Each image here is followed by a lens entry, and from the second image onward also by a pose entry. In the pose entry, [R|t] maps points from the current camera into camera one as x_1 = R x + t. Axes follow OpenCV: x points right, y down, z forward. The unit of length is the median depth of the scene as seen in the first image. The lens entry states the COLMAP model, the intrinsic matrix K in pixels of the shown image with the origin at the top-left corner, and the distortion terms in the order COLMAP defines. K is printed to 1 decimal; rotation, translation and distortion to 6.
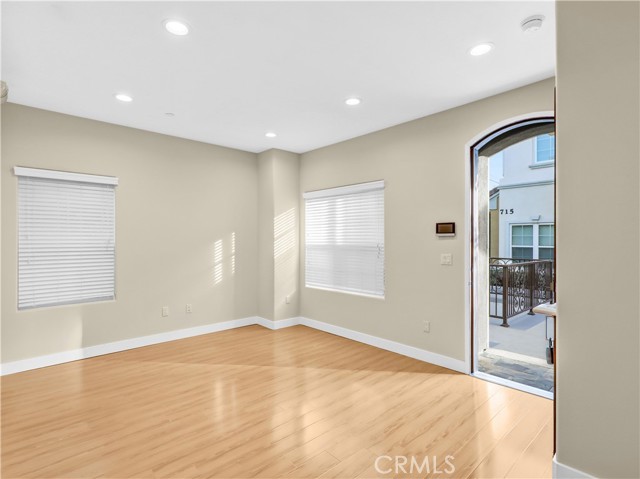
lens RADIAL K [[328.5, 0, 319.5], [0, 328.5, 241.6], [0, 0, 1]] dist [0.018683, -0.000443]
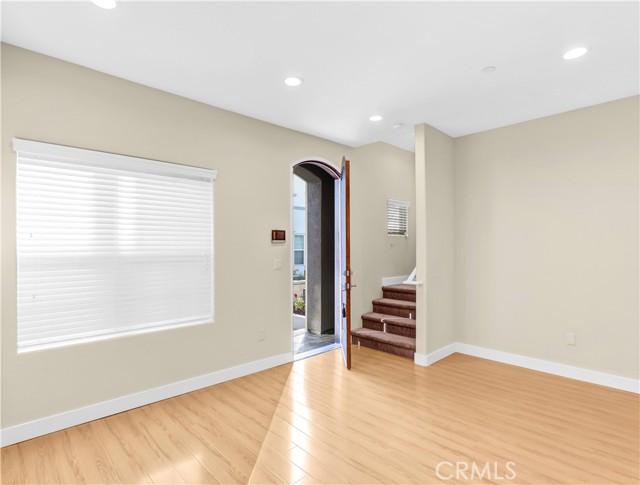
lens RADIAL K [[344.8, 0, 319.0], [0, 344.8, 241.1], [0, 0, 1]] dist [-0.034881, -0.000347]
pose [[-0.024845, -0.005225, 0.999678, -0.628654], [-0.010192, 0.999936, 0.004973, -0.024515], [-0.999639, -0.010065, -0.024897, 0.771029]]
